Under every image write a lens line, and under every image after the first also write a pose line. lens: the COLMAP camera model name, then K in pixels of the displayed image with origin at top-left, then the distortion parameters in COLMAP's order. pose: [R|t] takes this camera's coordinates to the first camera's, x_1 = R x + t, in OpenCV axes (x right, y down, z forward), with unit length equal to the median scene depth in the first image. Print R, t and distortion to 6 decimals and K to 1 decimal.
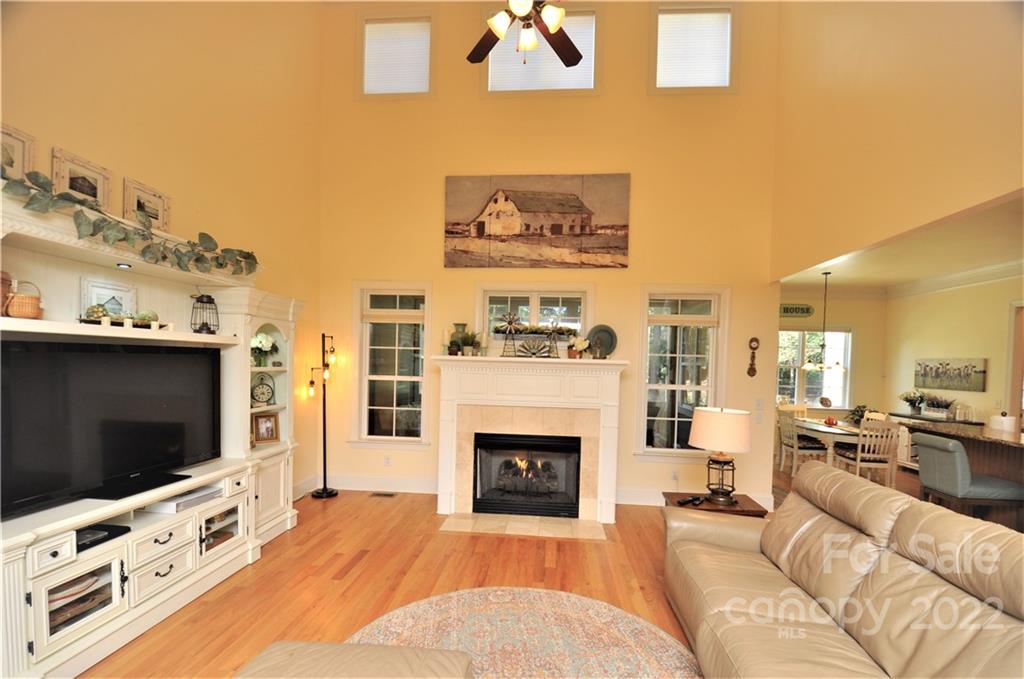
lens RADIAL K [[449.2, 0, 512.1], [0, 449.2, 374.8], [0, 0, 1]] dist [0.024246, -0.024996]
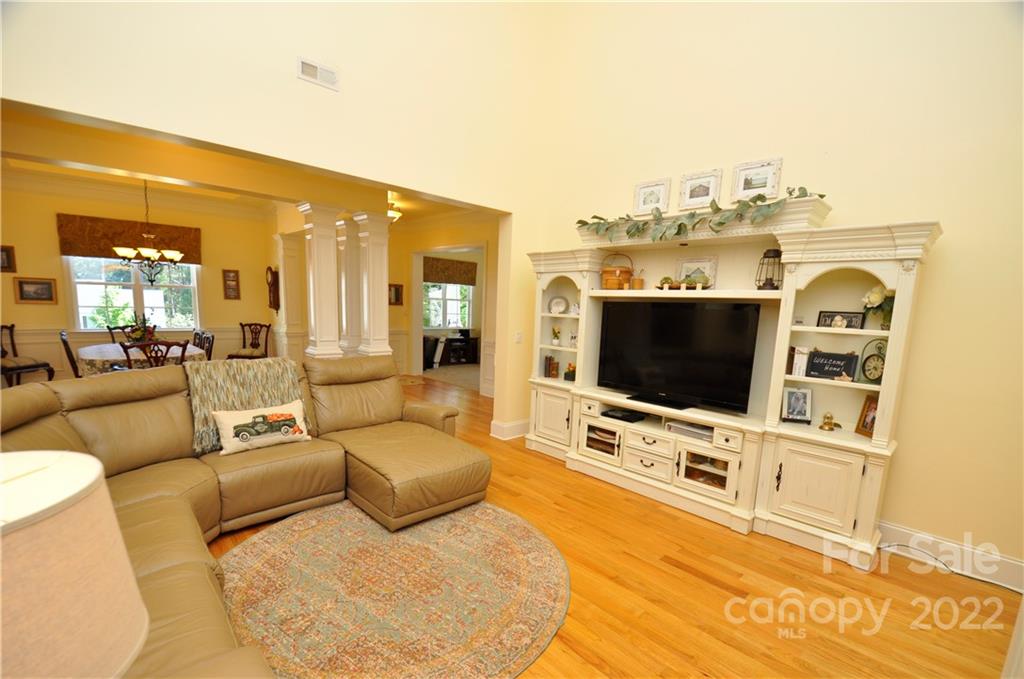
lens RADIAL K [[449.2, 0, 512.1], [0, 449.2, 374.8], [0, 0, 1]] dist [0.024246, -0.024996]
pose [[-0.665813, 0.058451, -0.743826, 0.290138], [-0.079759, 0.985638, 0.148847, -0.006883], [0.741843, 0.158431, -0.651589, 0.844131]]
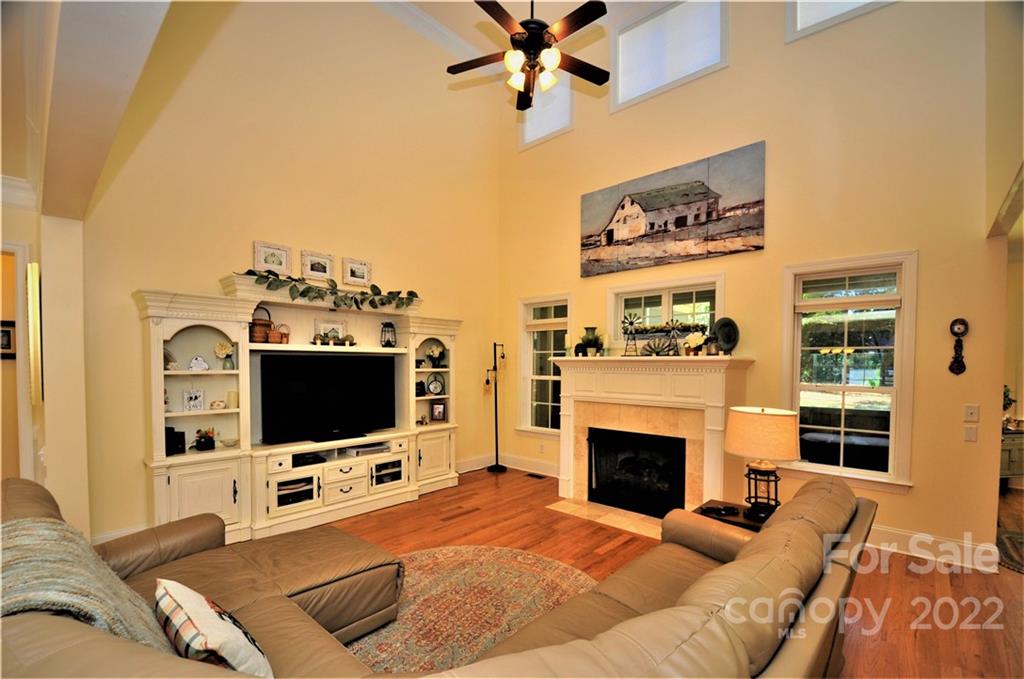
lens RADIAL K [[449.2, 0, 512.1], [0, 449.2, 374.8], [0, 0, 1]] dist [0.024246, -0.024996]
pose [[0.793010, -0.005565, -0.609183, 0.401620], [-0.001640, 0.999935, -0.011269, 0.014006], [0.609206, 0.009936, 0.792950, 0.022645]]
